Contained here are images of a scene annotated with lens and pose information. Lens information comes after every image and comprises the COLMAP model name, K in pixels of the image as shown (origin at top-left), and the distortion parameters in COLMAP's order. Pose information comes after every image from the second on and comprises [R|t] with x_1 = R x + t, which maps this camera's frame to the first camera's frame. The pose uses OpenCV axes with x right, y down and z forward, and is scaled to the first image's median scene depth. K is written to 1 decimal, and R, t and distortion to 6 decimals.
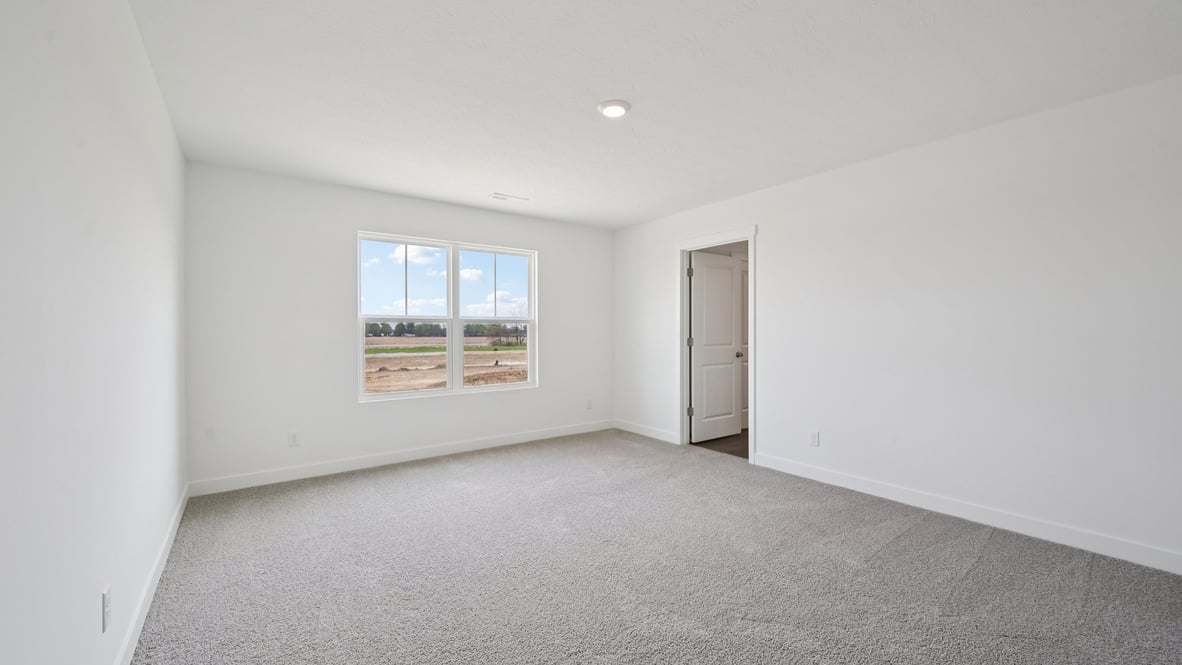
lens RADIAL K [[463.7, 0, 591.0], [0, 463.7, 332.5], [0, 0, 1]] dist [0.001204, 0.000336]
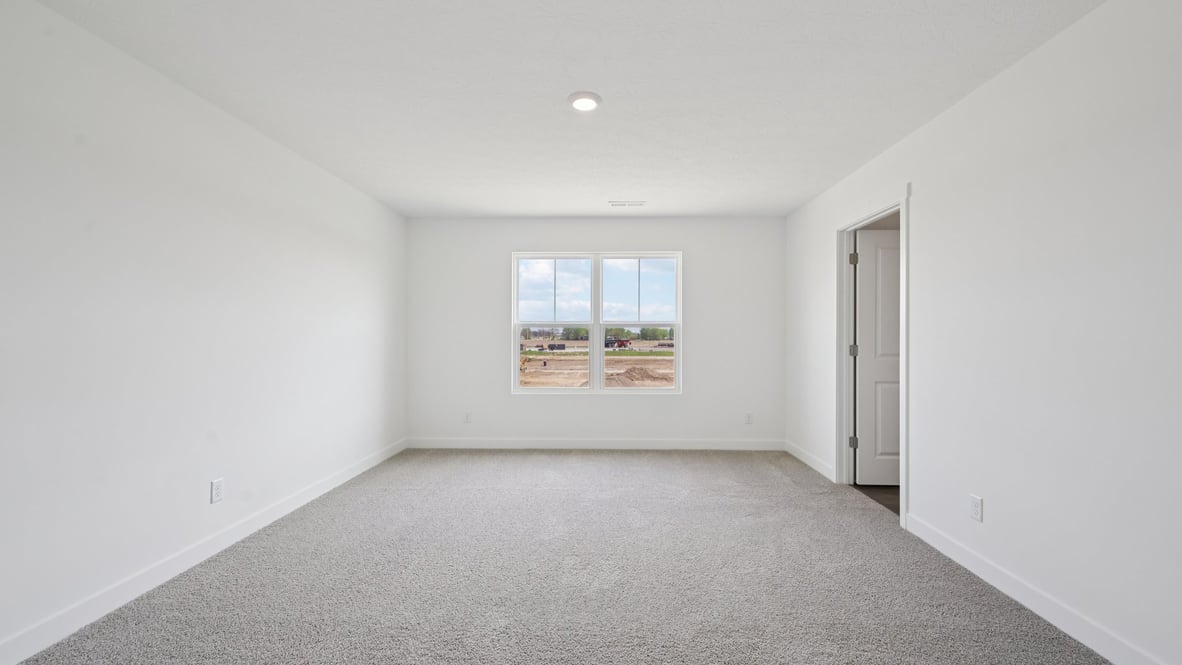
lens RADIAL K [[463.7, 0, 591.0], [0, 463.7, 332.5], [0, 0, 1]] dist [0.001204, 0.000336]
pose [[0.795290, 0.000012, -0.606230, 0.334637], [-0.007640, 0.999921, -0.010003, 0.001788], [0.606182, 0.012587, 0.795227, 0.137141]]
